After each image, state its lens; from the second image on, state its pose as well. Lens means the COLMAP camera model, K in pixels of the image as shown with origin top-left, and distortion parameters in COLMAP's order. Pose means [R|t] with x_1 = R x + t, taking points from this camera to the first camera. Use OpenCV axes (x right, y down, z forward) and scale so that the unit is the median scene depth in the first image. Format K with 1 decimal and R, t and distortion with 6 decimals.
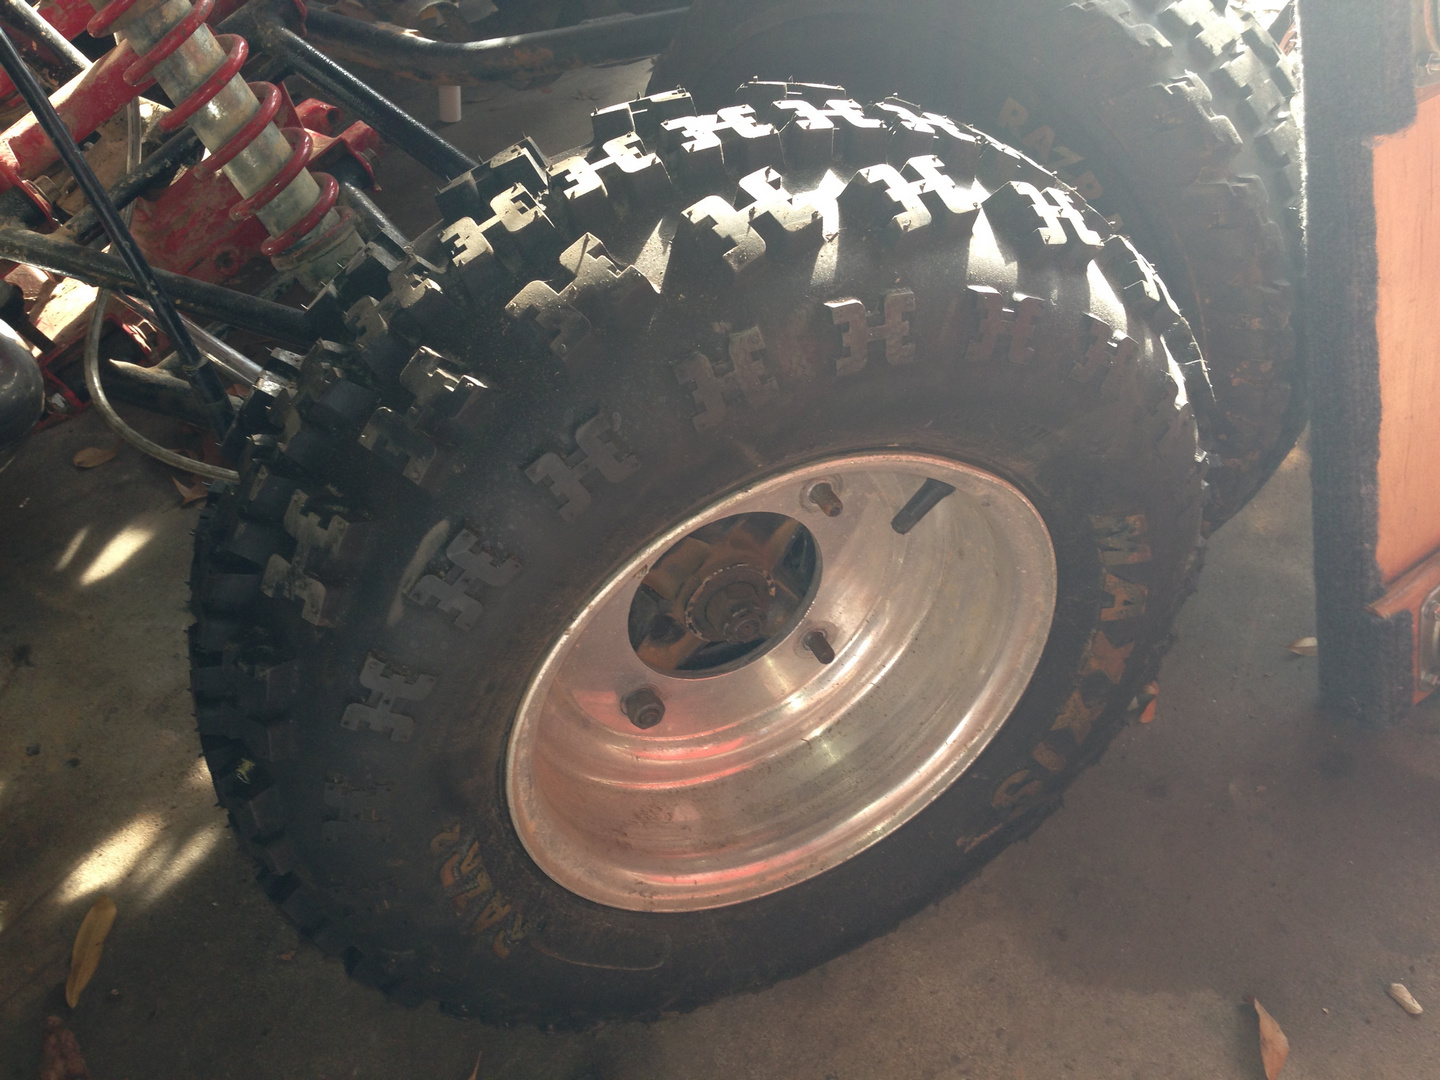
lens RADIAL K [[1339.5, 0, 720.0], [0, 1339.5, 540.0], [0, 0, 1]] dist [0.126156, -0.231351]
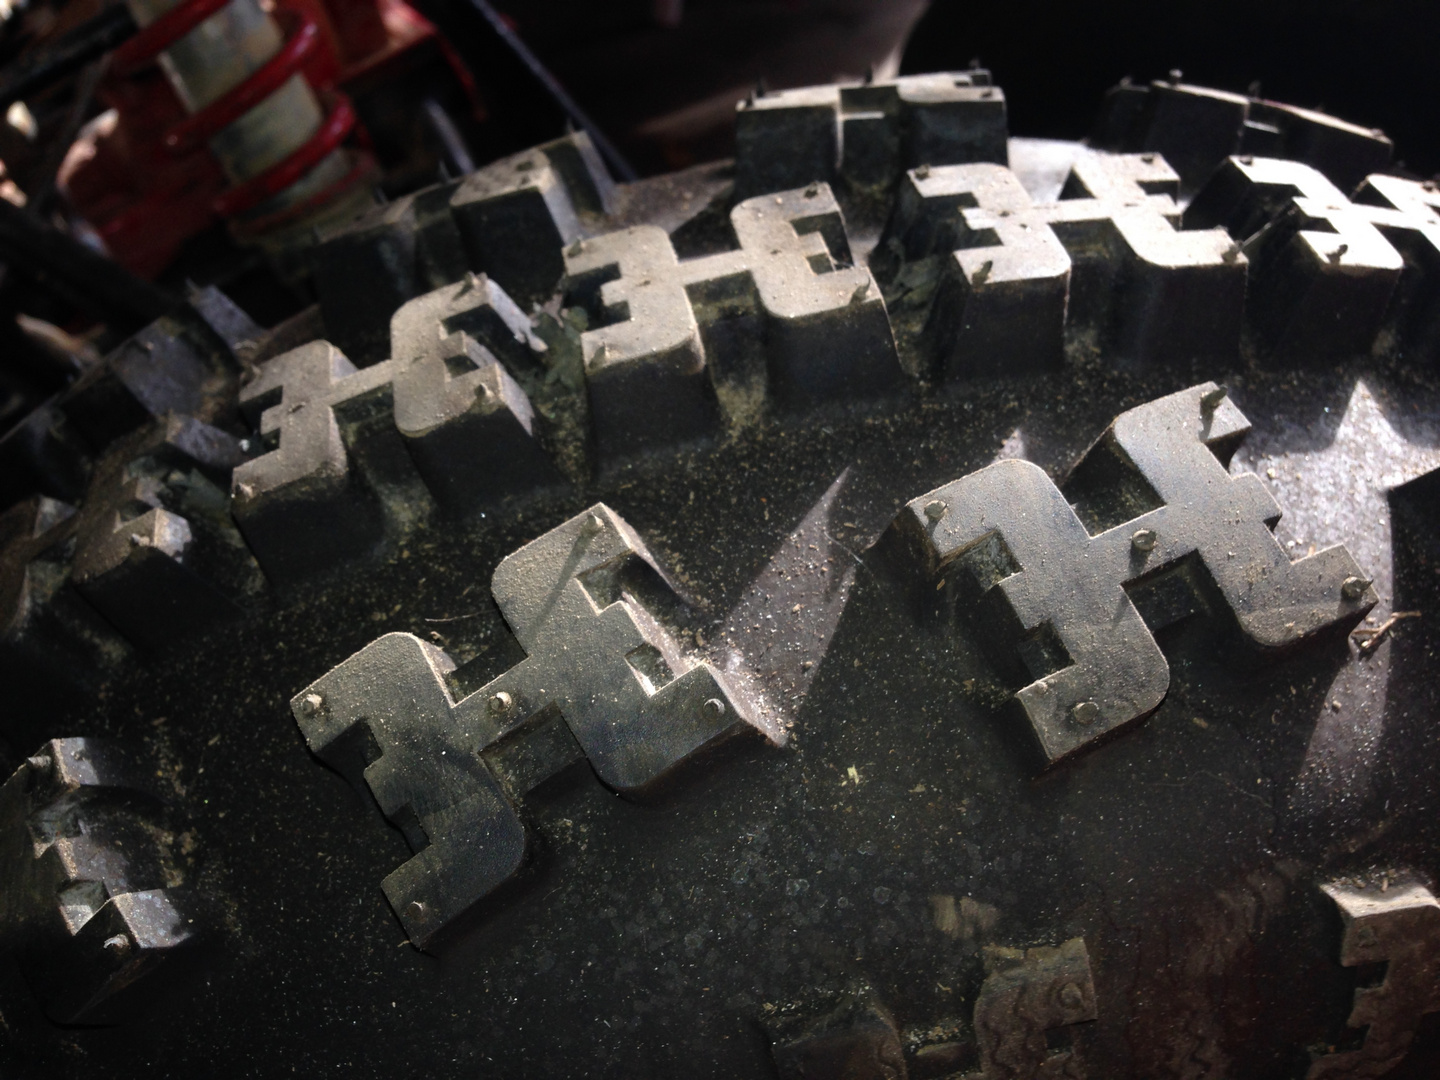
lens RADIAL K [[1376.1, 0, 744.4], [0, 1376.1, 538.3], [0, 0, 1]] dist [0.146412, -0.338853]
pose [[0.973698, 0.201174, -0.106961, -0.026989], [-0.196309, 0.979036, 0.054323, -0.223437], [0.115647, -0.031897, 0.992778, 0.624985]]
